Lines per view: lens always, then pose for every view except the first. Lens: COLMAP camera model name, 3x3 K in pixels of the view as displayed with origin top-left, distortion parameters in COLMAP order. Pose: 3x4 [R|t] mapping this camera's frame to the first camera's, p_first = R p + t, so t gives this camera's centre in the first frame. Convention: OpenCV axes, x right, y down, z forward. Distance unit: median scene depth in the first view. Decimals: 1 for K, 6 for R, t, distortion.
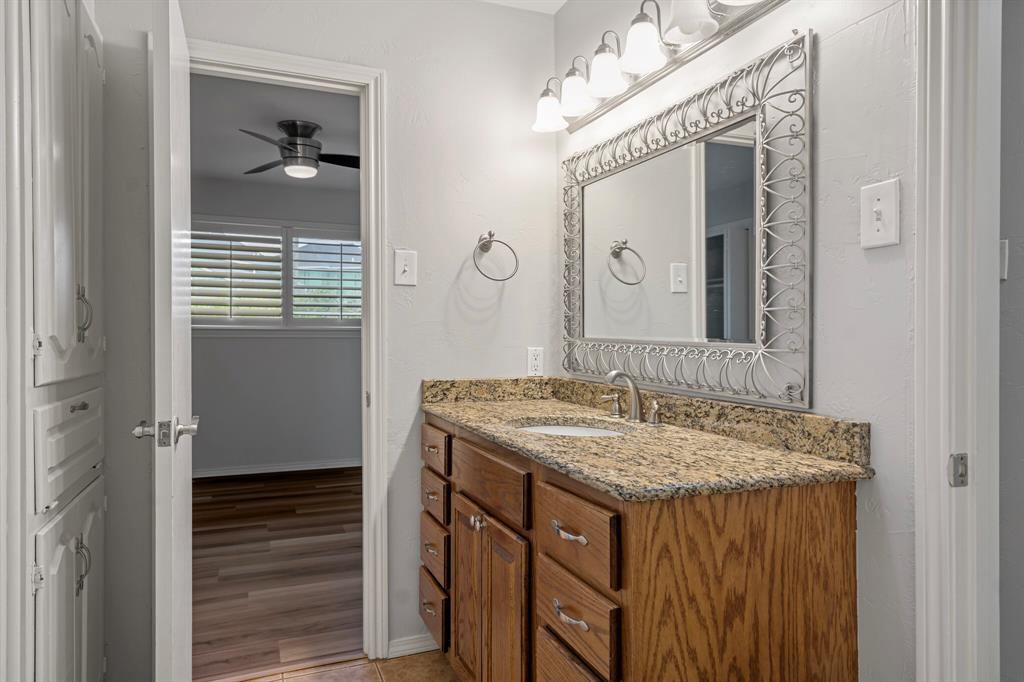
lens RADIAL K [[647.4, 0, 512.0], [0, 647.4, 340.8], [0, 0, 1]] dist [-0.002820, -0.000375]
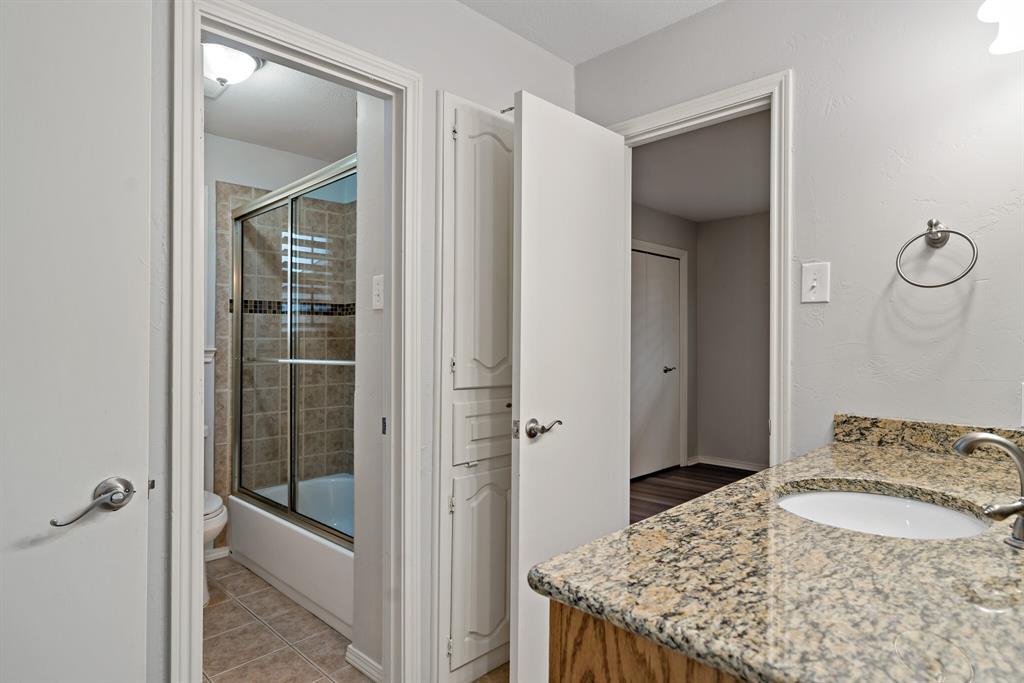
lens RADIAL K [[572.6, 0, 511.8], [0, 572.6, 340.2], [0, 0, 1]] dist [0.004685, 0.000701]
pose [[0.391931, -0.003634, -0.919988, 0.388878], [-0.007410, 0.999947, -0.007106, -0.026747], [0.919965, 0.009602, 0.391883, 0.320762]]
